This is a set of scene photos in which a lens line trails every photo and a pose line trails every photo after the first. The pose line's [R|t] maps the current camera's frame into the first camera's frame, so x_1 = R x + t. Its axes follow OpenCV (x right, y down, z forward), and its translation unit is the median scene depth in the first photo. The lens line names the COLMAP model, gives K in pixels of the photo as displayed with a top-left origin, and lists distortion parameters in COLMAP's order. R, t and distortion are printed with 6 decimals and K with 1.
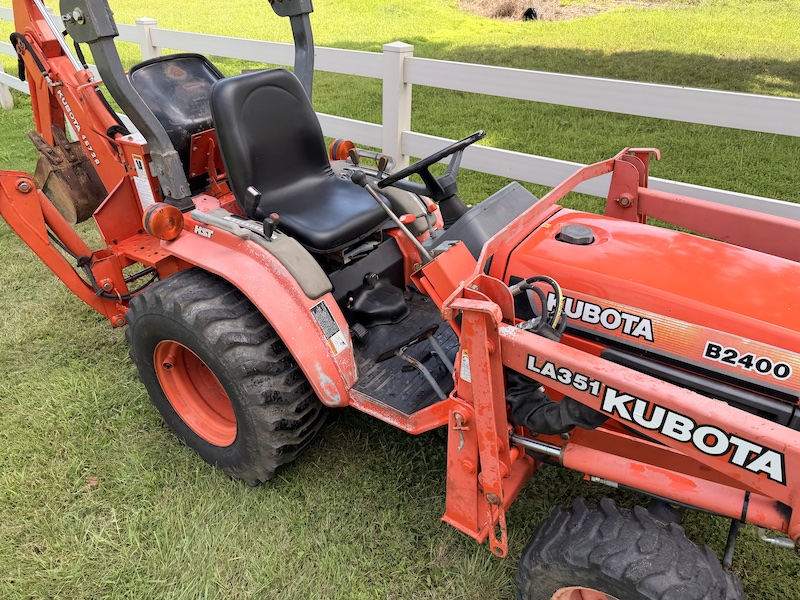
lens RADIAL K [[558.3, 0, 399.7], [0, 558.3, 297.7], [0, 0, 1]] dist [0.049597, -0.053974]
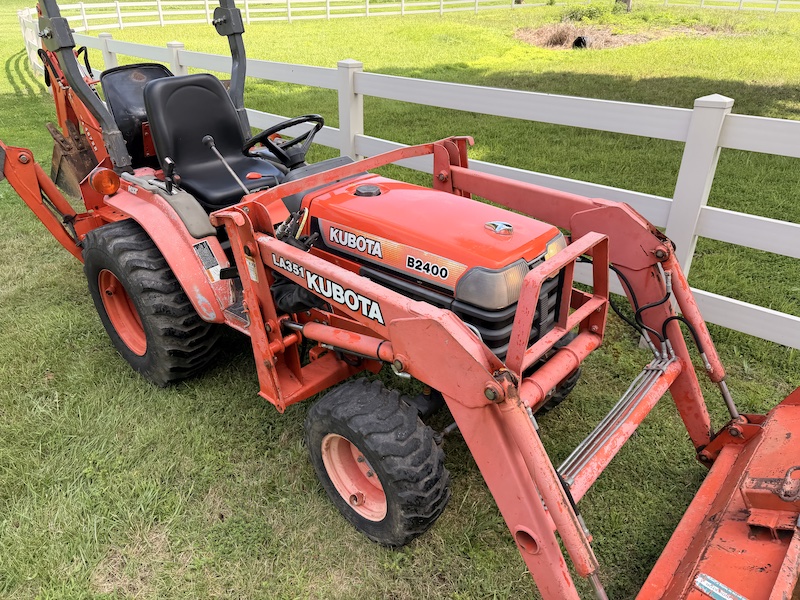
lens RADIAL K [[558.3, 0, 401.2], [0, 558.3, 301.7], [0, 0, 1]] dist [0.049597, -0.053974]
pose [[0.992397, 0.051713, -0.111691, 0.445449], [-0.055846, 0.997853, -0.034201, 0.156834], [0.109683, 0.040178, 0.993154, -0.256564]]
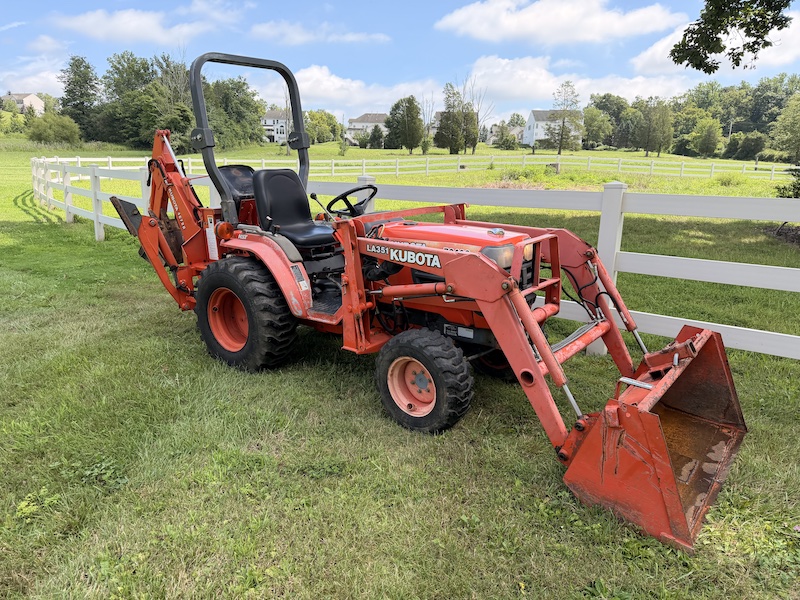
lens RADIAL K [[558.3, 0, 395.5], [0, 558.3, 310.1], [0, 0, 1]] dist [0.049597, -0.053974]
pose [[0.998404, 0.023019, -0.051568, 0.300141], [-0.036362, 0.960705, -0.275180, 0.651136], [0.043207, 0.276616, 0.960009, -0.811034]]
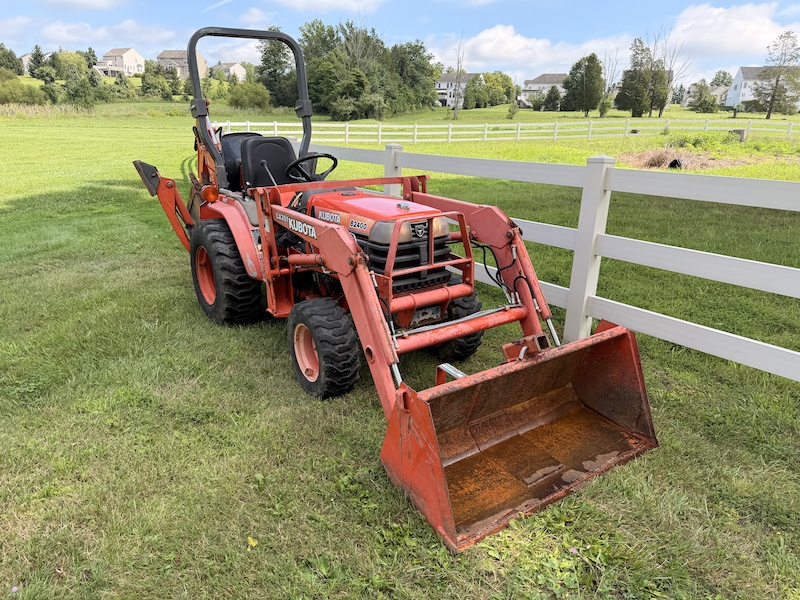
lens RADIAL K [[558.3, 0, 398.9], [0, 558.3, 308.3], [0, 0, 1]] dist [0.049597, -0.053974]
pose [[0.940490, 0.118181, -0.318609, 1.006660], [-0.185716, 0.963929, -0.190660, 0.563965], [0.284584, 0.238484, 0.928513, -0.716600]]
